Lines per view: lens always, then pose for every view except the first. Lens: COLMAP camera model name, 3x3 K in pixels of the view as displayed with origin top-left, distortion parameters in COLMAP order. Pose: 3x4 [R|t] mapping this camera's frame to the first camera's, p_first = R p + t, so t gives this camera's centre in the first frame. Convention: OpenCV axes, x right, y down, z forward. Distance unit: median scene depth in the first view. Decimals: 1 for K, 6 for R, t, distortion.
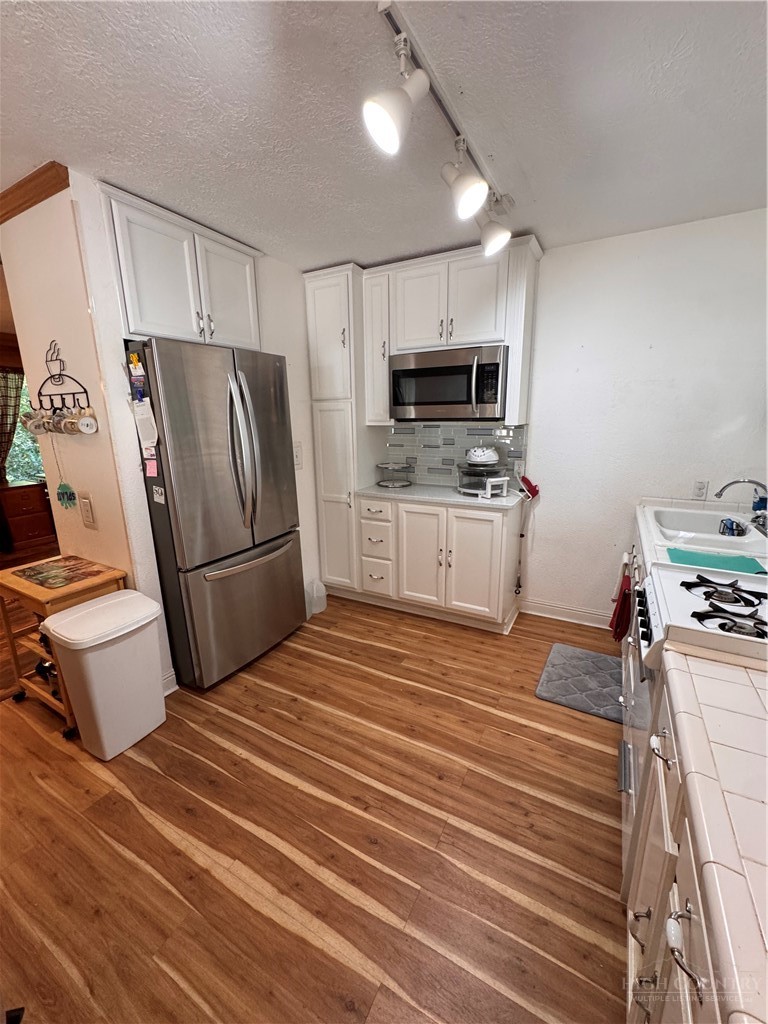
lens RADIAL K [[408.3, 0, 384.0], [0, 408.3, 512.0], [0, 0, 1]] dist [-0.007693, 0.000838]
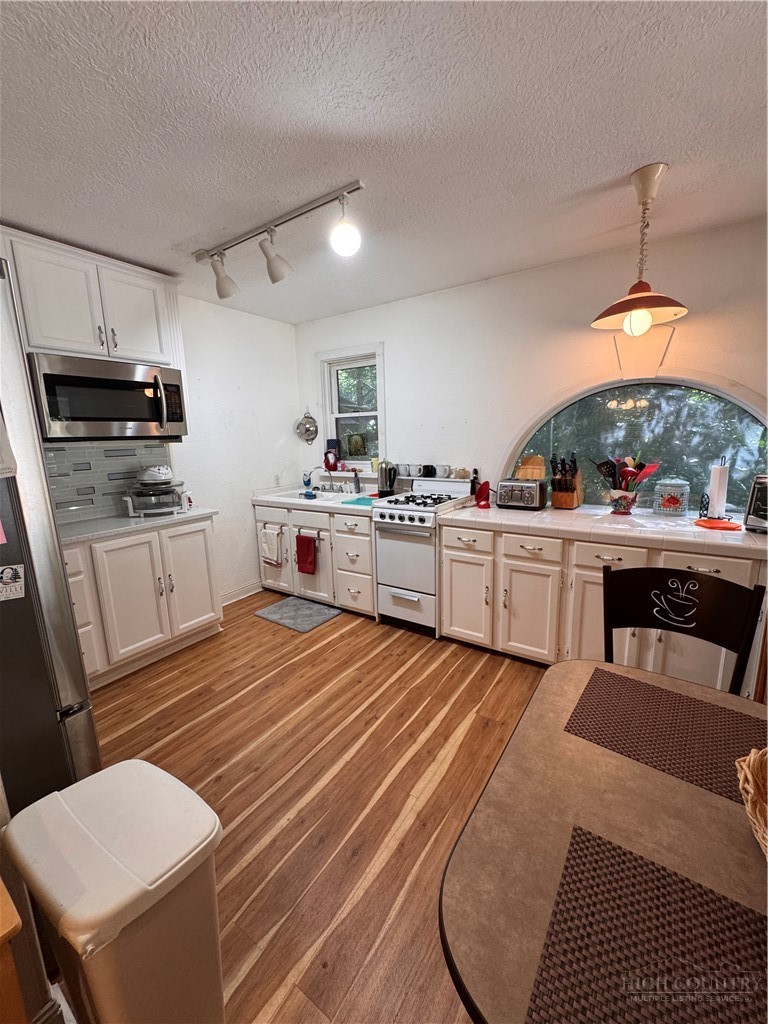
lens RADIAL K [[408.3, 0, 384.0], [0, 408.3, 512.0], [0, 0, 1]] dist [-0.007693, 0.000838]
pose [[0.092253, -0.174337, 0.980355, -0.974456], [0.252600, 0.956444, 0.146315, -0.079666], [-0.963163, 0.234140, 0.132273, 0.512228]]
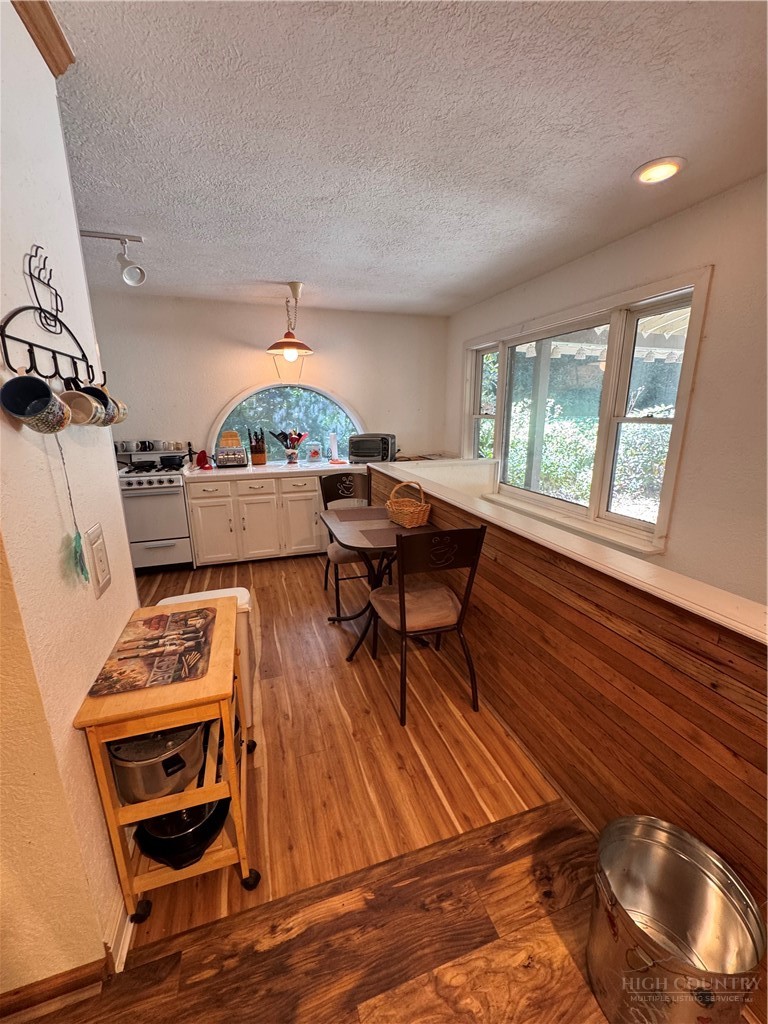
lens RADIAL K [[410.7, 0, 384.0], [0, 410.7, 512.0], [0, 0, 1]] dist [-0.005059, 0.000140]
pose [[-0.738190, -0.144488, 0.658938, -1.516278], [0.170683, 0.905006, 0.389656, -0.240500], [-0.652643, 0.400110, -0.643405, 1.175283]]
